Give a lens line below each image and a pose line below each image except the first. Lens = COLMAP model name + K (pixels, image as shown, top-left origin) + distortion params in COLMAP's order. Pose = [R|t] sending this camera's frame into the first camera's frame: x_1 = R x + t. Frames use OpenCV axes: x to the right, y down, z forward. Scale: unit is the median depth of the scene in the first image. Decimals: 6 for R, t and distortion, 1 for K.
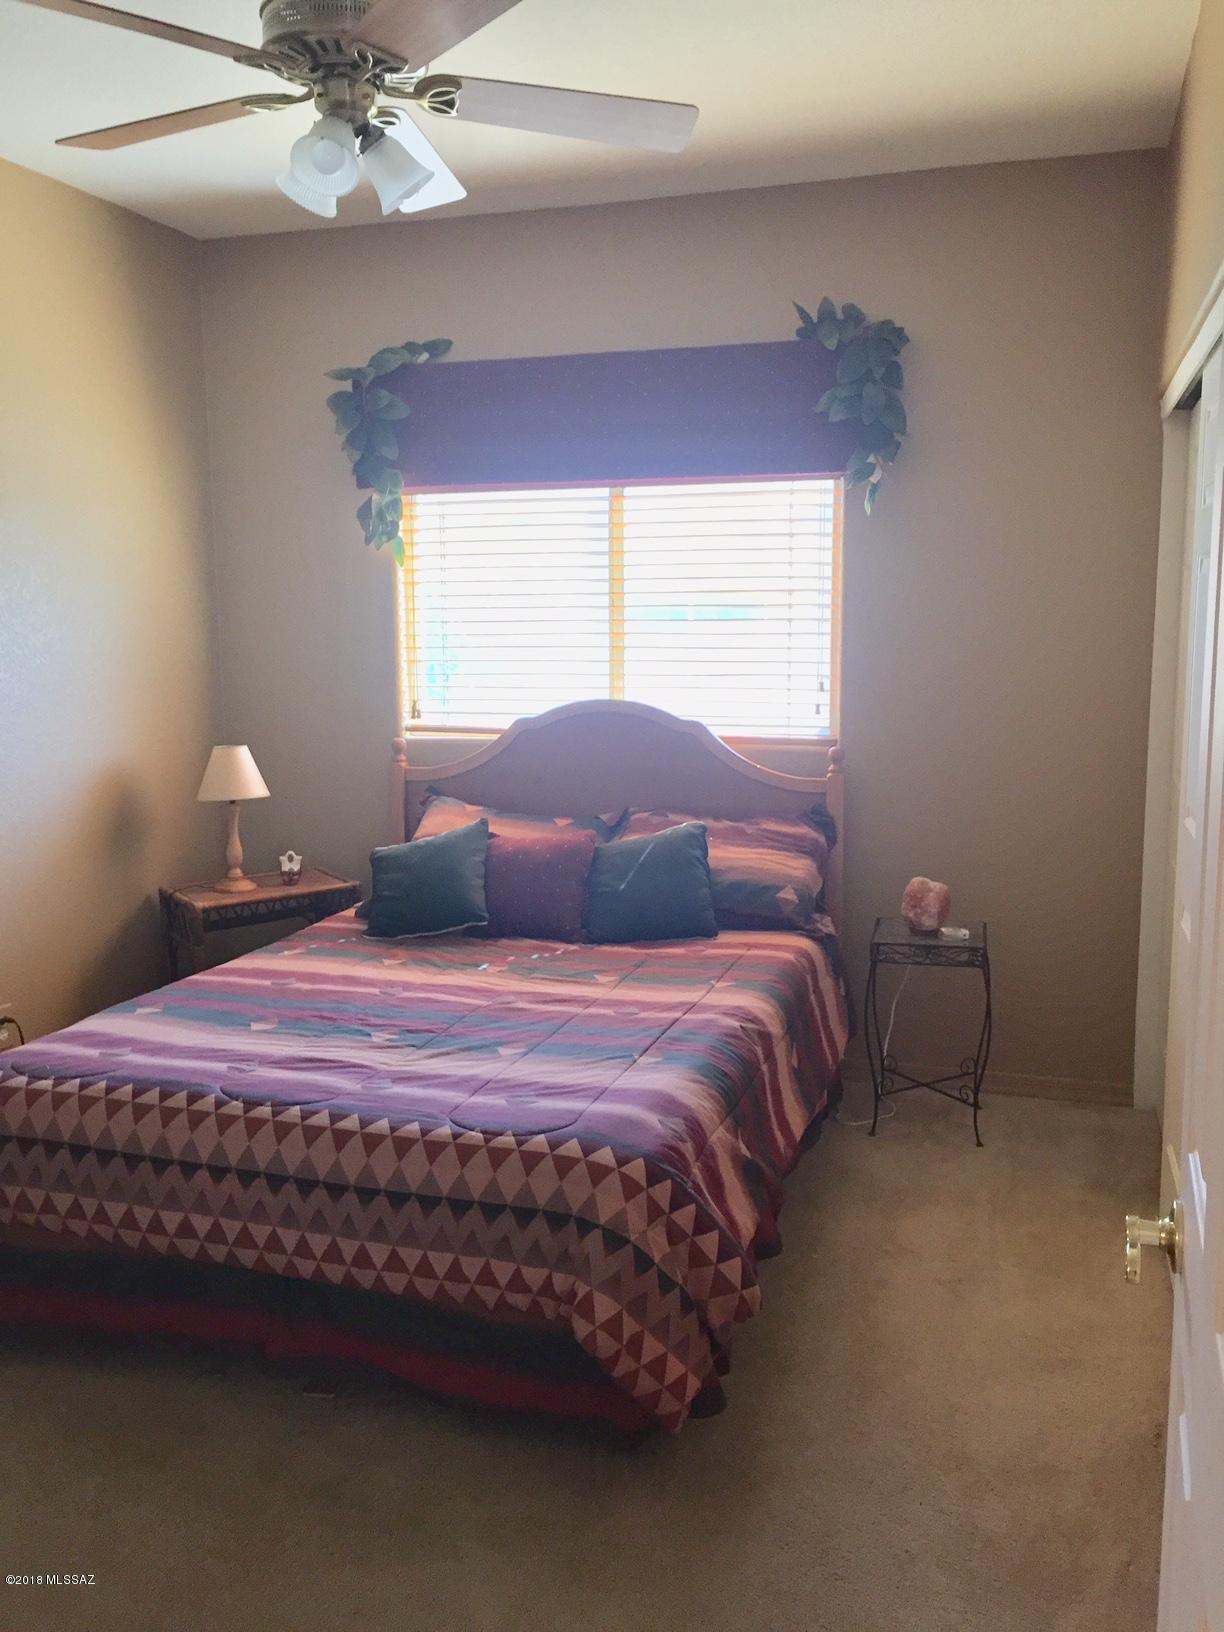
lens RADIAL K [[1398.6, 0, 618.0], [0, 1398.6, 817.2], [0, 0, 1]] dist [0.083030, -0.115289]
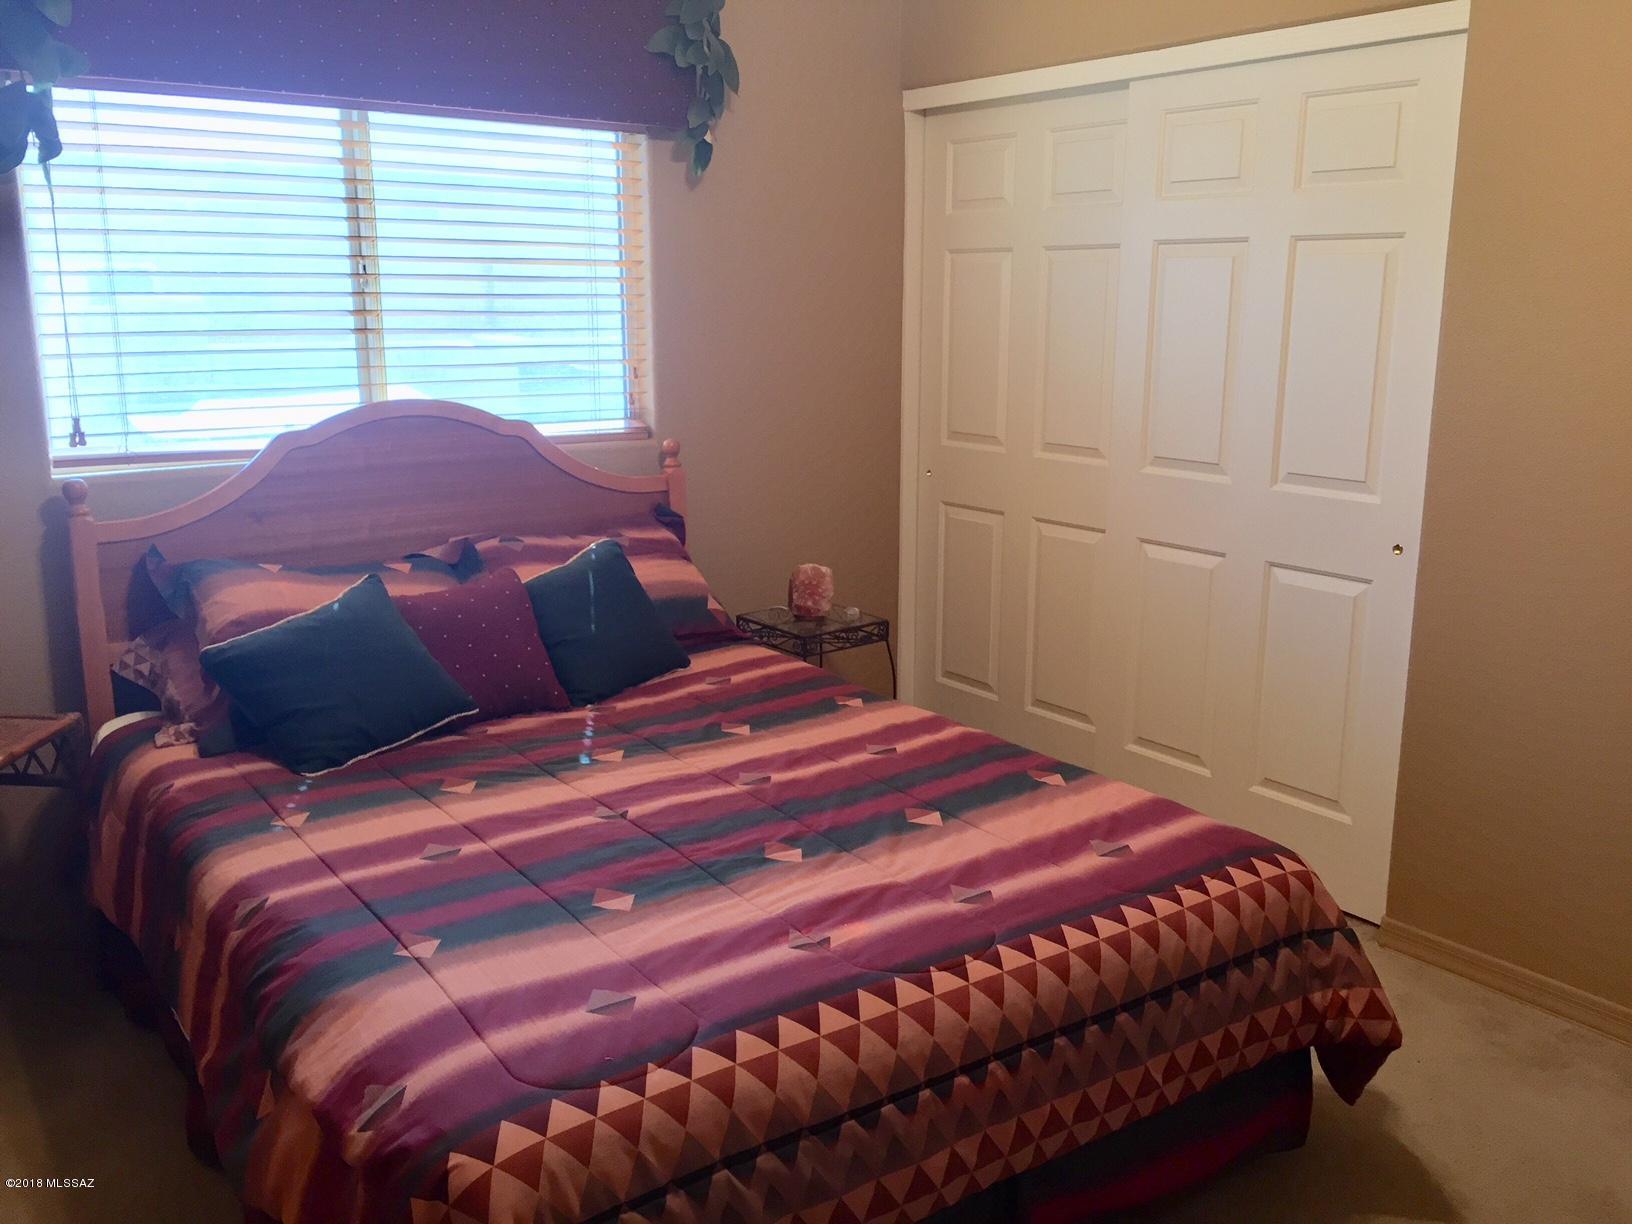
lens RADIAL K [[1398.6, 0, 820.8], [0, 1398.6, 610.6], [0, 0, 1]] dist [0.083030, -0.115289]
pose [[0.588214, -0.172549, 0.790083, -0.507391], [0.108526, 0.984978, 0.134315, -0.050370], [-0.801390, 0.006739, 0.598104, 0.371162]]
